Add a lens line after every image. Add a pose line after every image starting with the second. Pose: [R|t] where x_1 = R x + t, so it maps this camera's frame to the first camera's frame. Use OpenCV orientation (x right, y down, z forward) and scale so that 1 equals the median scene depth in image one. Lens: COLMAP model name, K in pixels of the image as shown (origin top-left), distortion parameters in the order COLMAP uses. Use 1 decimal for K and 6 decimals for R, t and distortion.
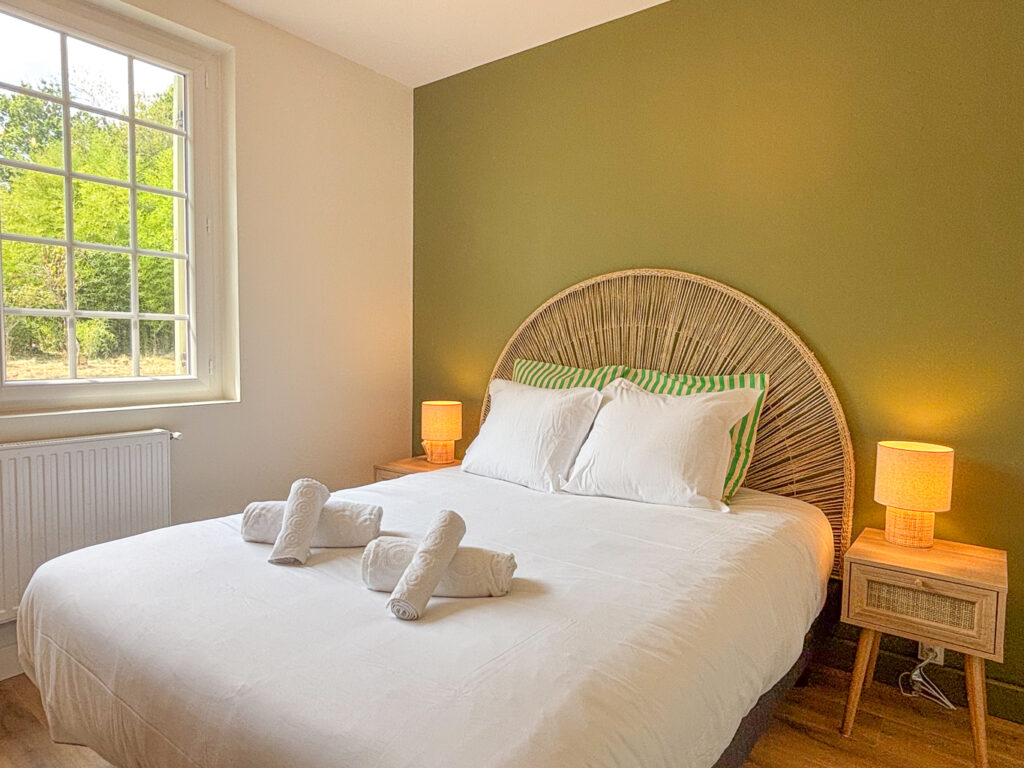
lens RADIAL K [[627.4, 0, 509.8], [0, 627.4, 385.8], [0, 0, 1]] dist [0.021156, -0.001247]
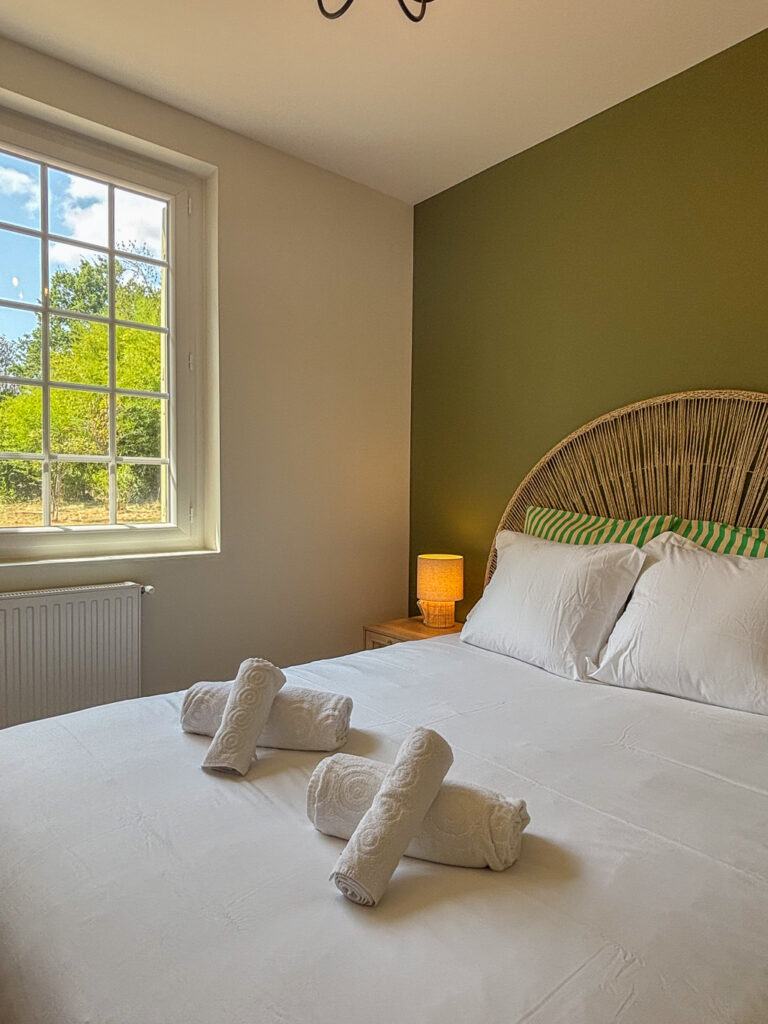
lens RADIAL K [[627.4, 0, 389.0], [0, 627.4, 505.8], [0, 0, 1]] dist [0.021156, -0.001247]
pose [[0.978137, 0.003024, -0.207940, 0.002115], [-0.011515, 0.999148, -0.039636, -0.009895], [0.207643, 0.041164, 0.977338, 0.175228]]
